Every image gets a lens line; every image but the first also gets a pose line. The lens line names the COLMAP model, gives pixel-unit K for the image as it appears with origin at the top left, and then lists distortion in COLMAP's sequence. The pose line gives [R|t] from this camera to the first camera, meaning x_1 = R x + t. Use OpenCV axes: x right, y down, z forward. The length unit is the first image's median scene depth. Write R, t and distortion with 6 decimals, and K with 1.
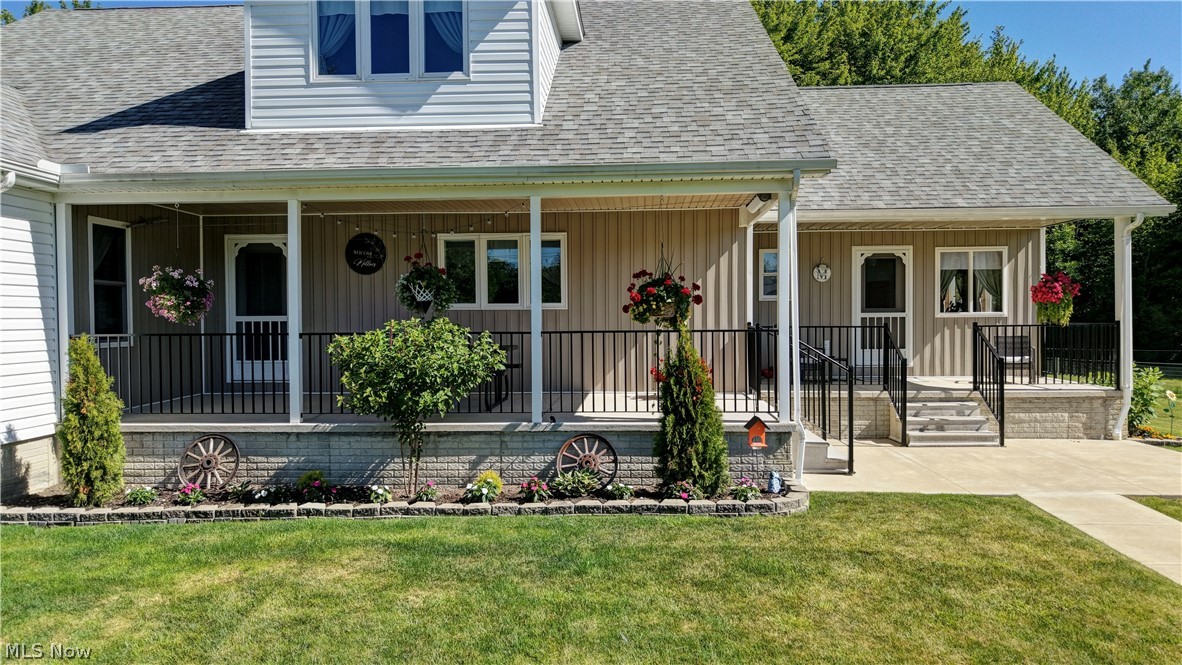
lens RADIAL K [[781.5, 0, 588.1], [0, 781.5, 340.4], [0, 0, 1]] dist [0.045364, -0.058260]
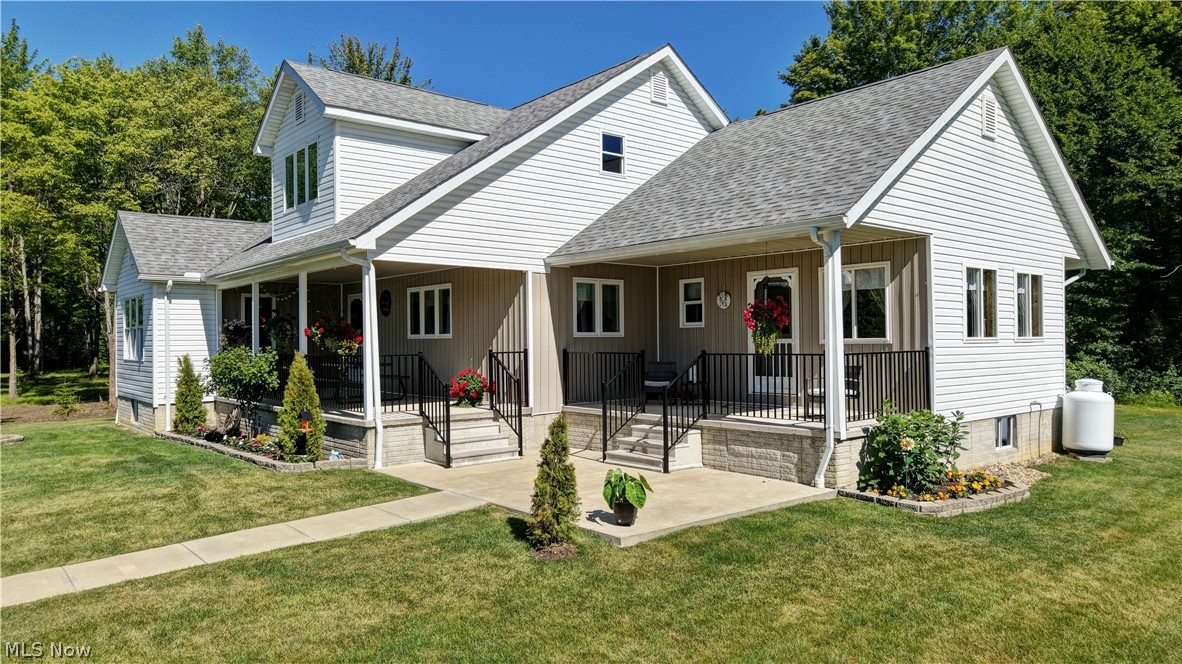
lens RADIAL K [[781.5, 0, 588.1], [0, 781.5, 339.9], [0, 0, 1]] dist [0.045364, -0.058260]
pose [[0.682007, -0.000648, -0.731345, 1.116901], [-0.017794, 0.999689, -0.017479, -0.016181], [0.731129, 0.024935, 0.681783, 0.218700]]
